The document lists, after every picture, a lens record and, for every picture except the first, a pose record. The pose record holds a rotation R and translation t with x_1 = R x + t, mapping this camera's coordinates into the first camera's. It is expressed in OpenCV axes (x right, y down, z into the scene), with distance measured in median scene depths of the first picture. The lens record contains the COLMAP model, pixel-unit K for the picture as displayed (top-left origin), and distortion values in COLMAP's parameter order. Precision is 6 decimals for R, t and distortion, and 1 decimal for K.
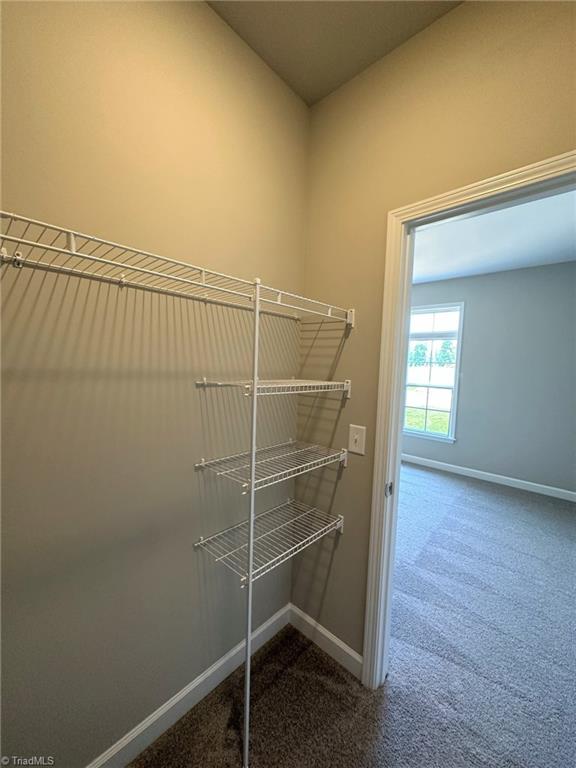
lens RADIAL K [[310.7, 0, 289.7], [0, 310.7, 384.8], [0, 0, 1]] dist [0.006493, -0.000200]
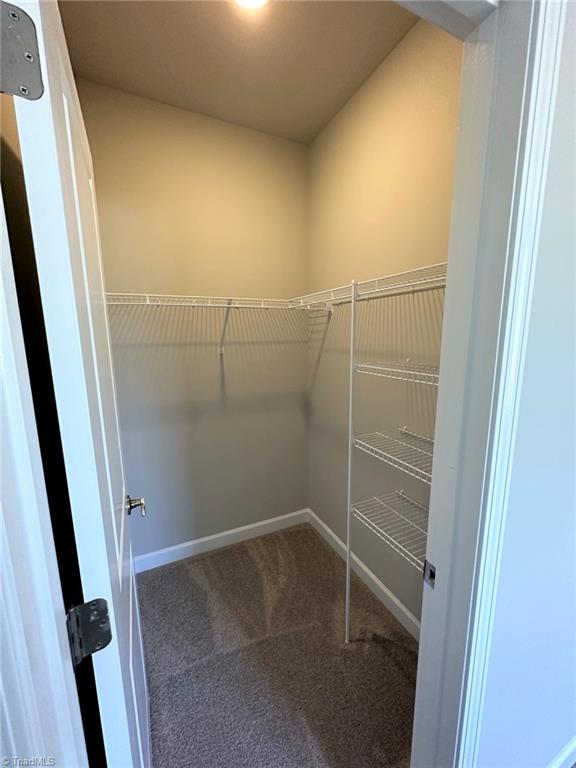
lens RADIAL K [[310.7, 0, 291.4], [0, 310.7, 386.8], [0, 0, 1]] dist [0.006493, -0.000200]
pose [[-0.386741, 0.112640, -0.915284, 1.029776], [-0.069805, 0.986089, 0.150849, -0.067559], [0.919543, 0.122231, -0.373498, 1.097630]]
